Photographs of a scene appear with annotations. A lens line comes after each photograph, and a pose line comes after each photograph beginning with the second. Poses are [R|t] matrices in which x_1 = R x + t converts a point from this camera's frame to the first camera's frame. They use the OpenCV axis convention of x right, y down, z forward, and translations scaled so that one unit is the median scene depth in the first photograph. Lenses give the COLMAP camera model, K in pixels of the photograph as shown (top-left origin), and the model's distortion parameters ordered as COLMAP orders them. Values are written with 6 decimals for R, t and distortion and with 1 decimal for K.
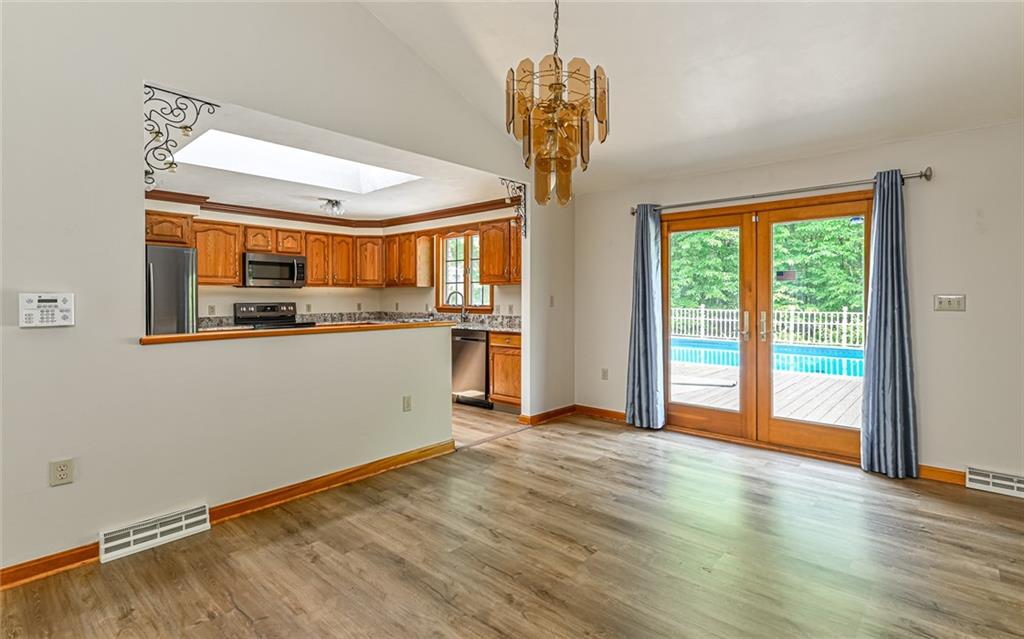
lens RADIAL K [[496.4, 0, 513.4], [0, 496.4, 300.3], [0, 0, 1]] dist [0.011729, -0.000211]
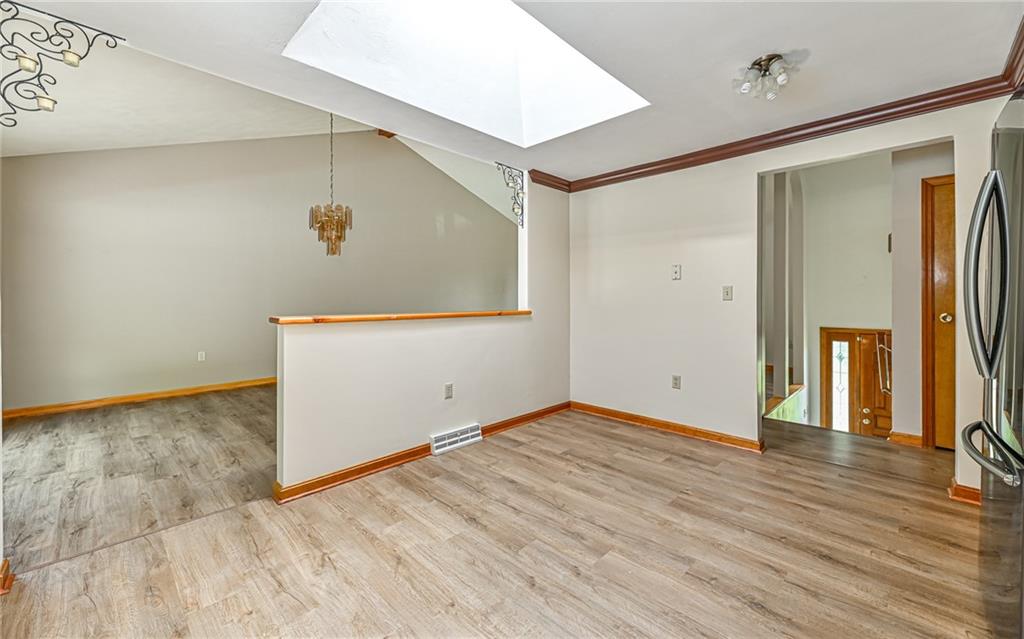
lens RADIAL K [[408.9, 0, 515.3], [0, 408.9, 298.4], [0, 0, 1]] dist [0.010126, -0.000745]
pose [[-0.999187, 0.001952, 0.040256, -0.417177], [0.002108, 0.999990, 0.003852, 0.011656], [-0.040248, 0.003934, -0.999182, 1.337097]]
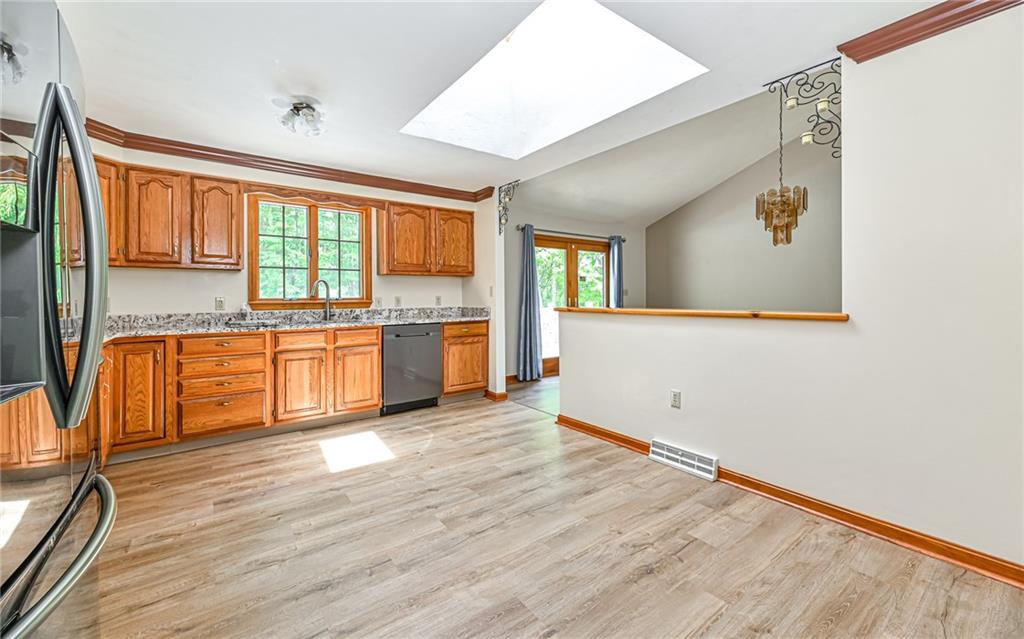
lens RADIAL K [[408.9, 0, 515.3], [0, 408.9, 298.4], [0, 0, 1]] dist [0.010126, -0.000745]
pose [[0.196103, -0.004939, 0.980571, -0.889436], [0.014085, 0.999898, 0.002219, 0.017260], [-0.980482, 0.013376, 0.196153, 0.789885]]
